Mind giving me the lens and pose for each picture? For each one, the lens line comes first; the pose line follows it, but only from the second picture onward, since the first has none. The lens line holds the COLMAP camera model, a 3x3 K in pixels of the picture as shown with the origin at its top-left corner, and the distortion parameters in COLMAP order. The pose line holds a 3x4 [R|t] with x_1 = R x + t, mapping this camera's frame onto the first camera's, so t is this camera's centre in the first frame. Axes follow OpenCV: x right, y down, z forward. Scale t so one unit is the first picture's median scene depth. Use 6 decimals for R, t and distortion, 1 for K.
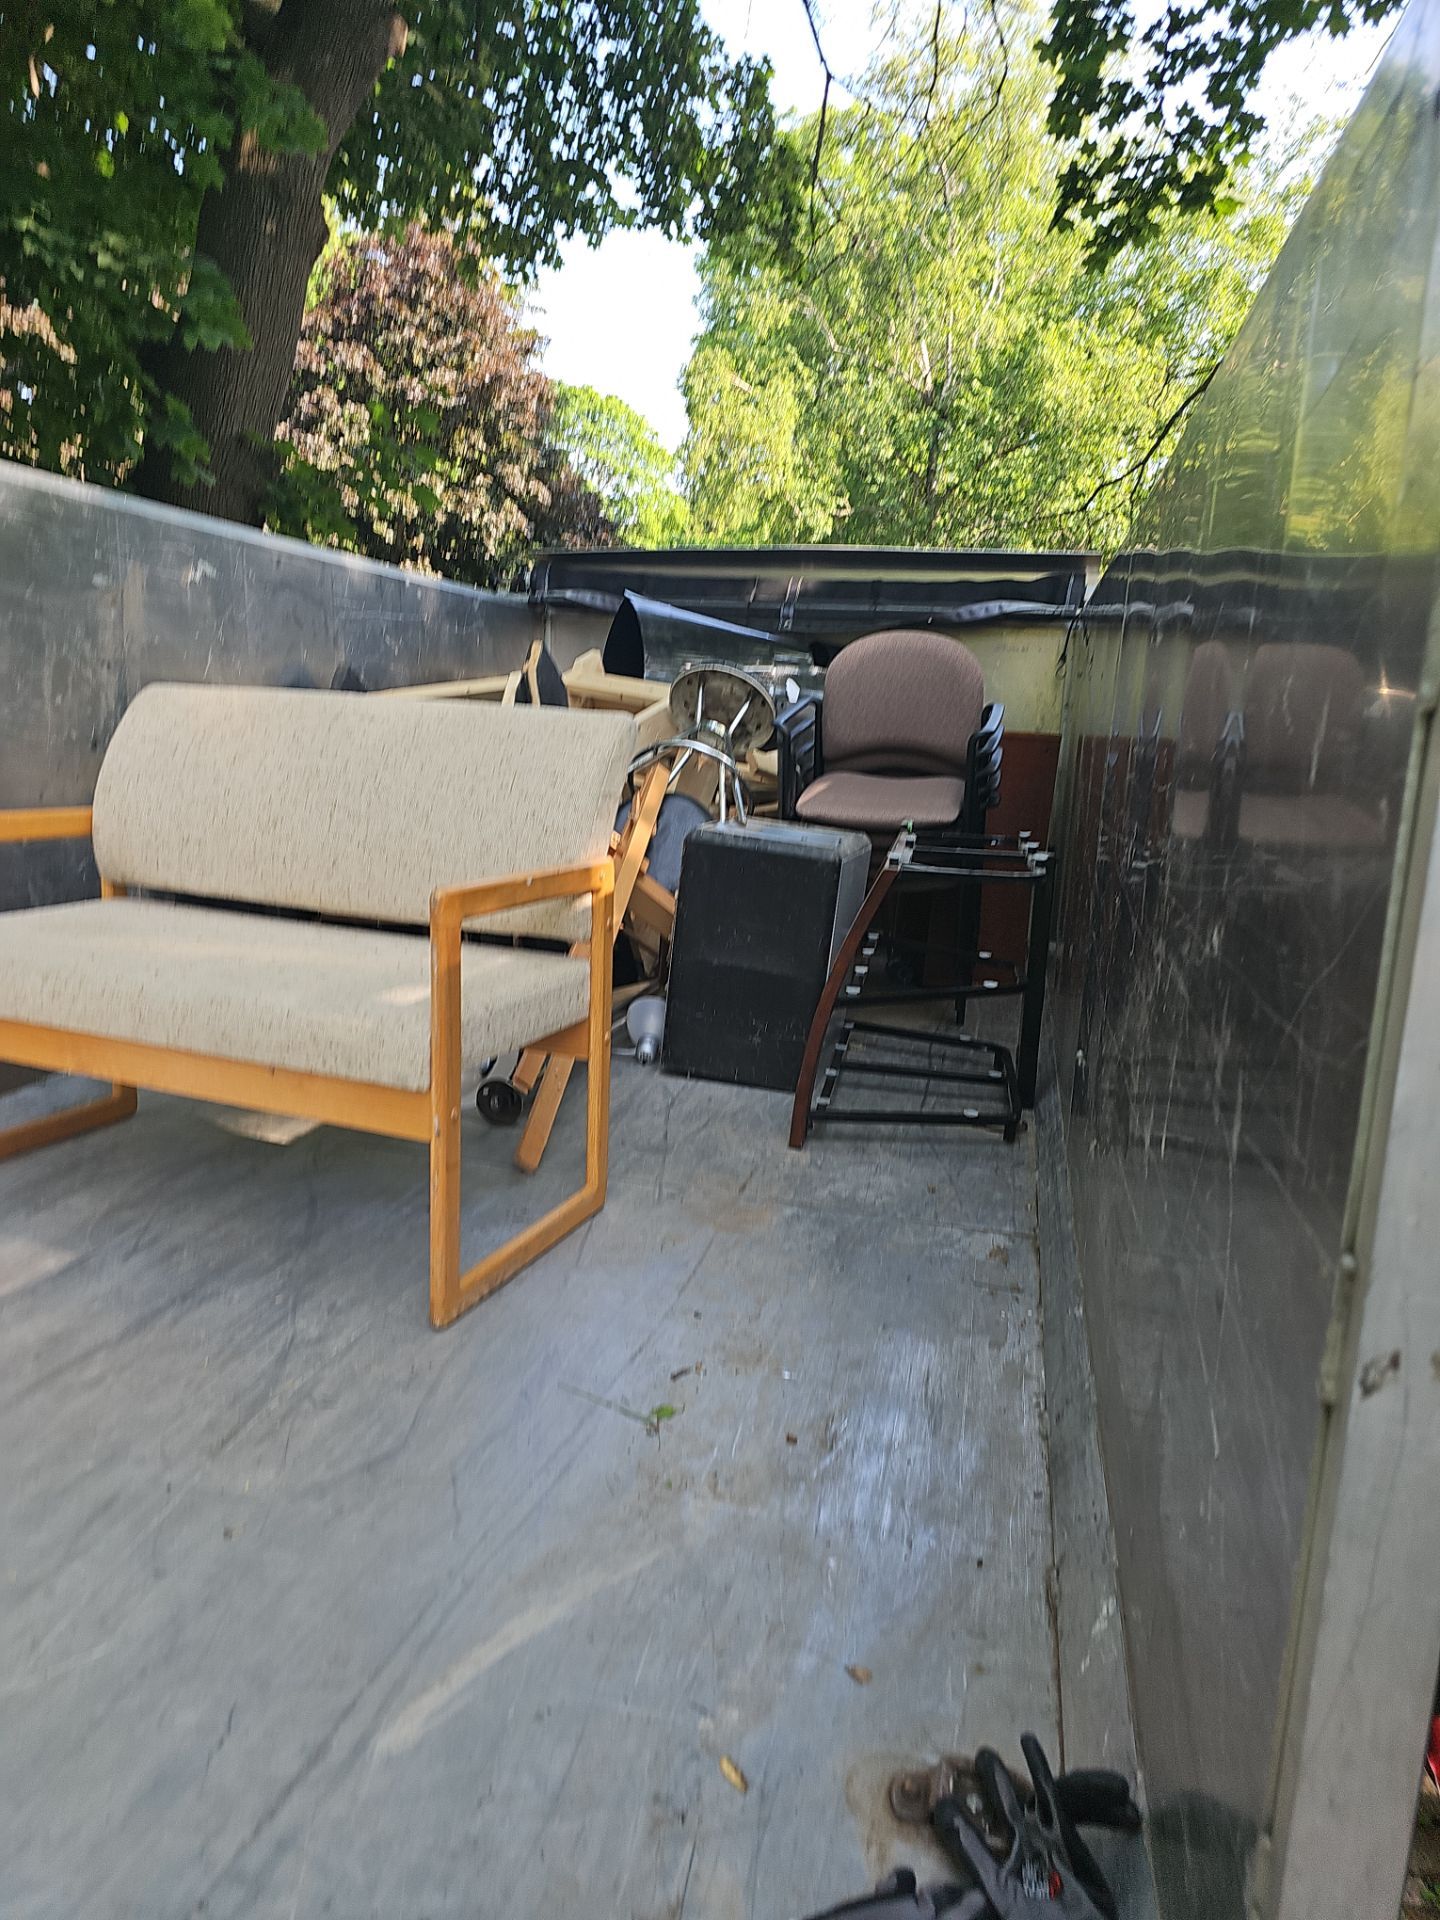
lens RADIAL K [[1291.4, 0, 709.2], [0, 1291.4, 1014.9], [0, 0, 1]] dist [0.054354, -0.040131]
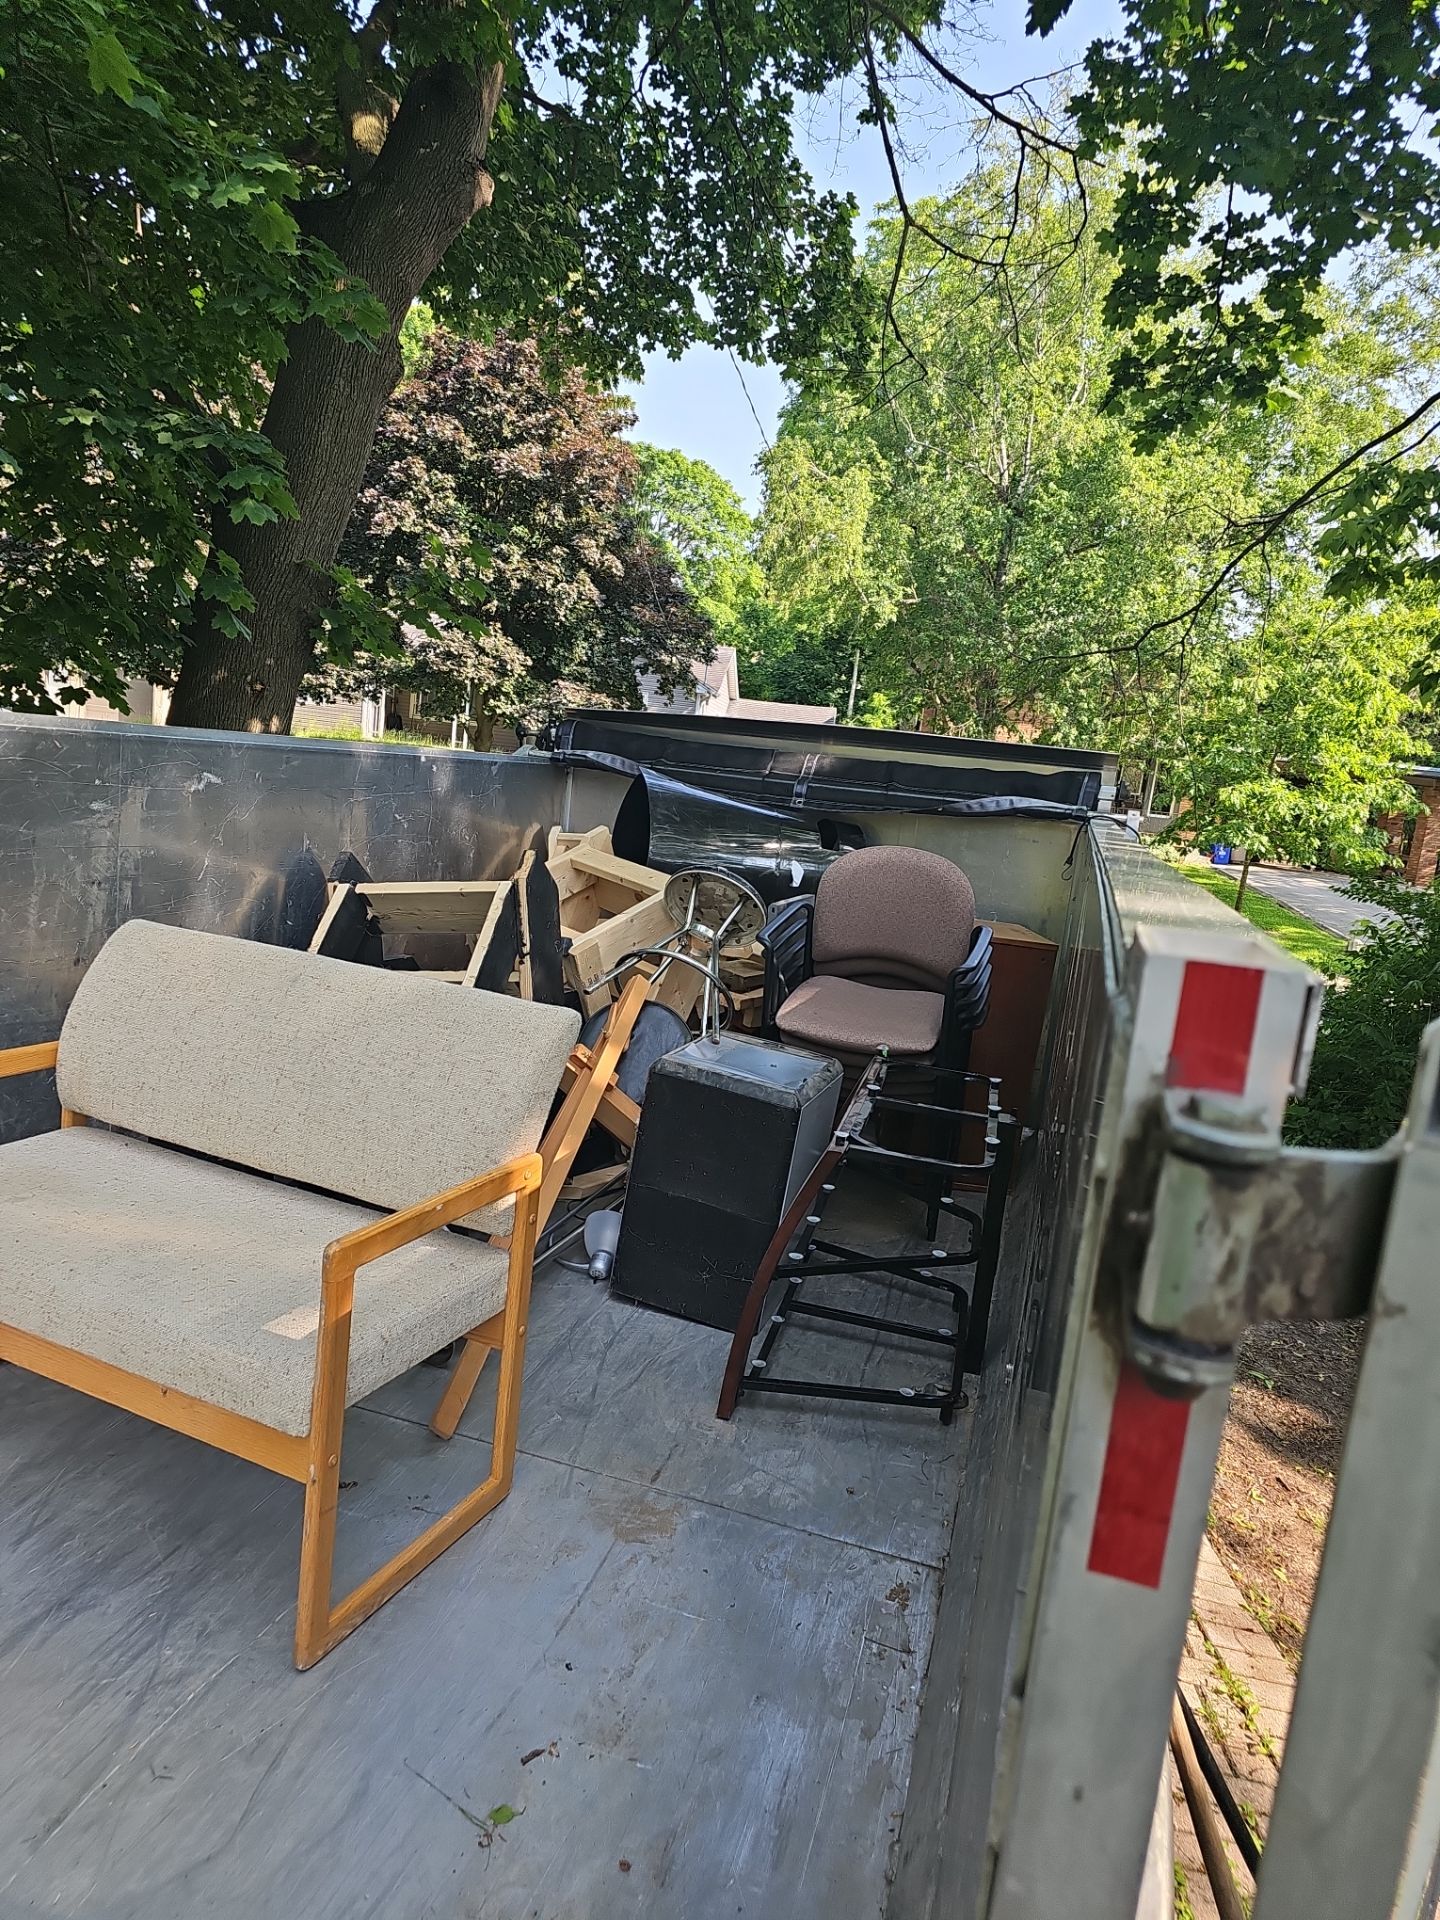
lens RADIAL K [[1298.6, 0, 710.2], [0, 1298.6, 966.9], [0, 0, 1]] dist [0.062524, -0.056278]
pose [[0.996330, 0.072356, -0.045721, 0.046014], [-0.074786, 0.995743, -0.053884, -0.110290], [0.041628, 0.057105, 0.997500, -0.009307]]
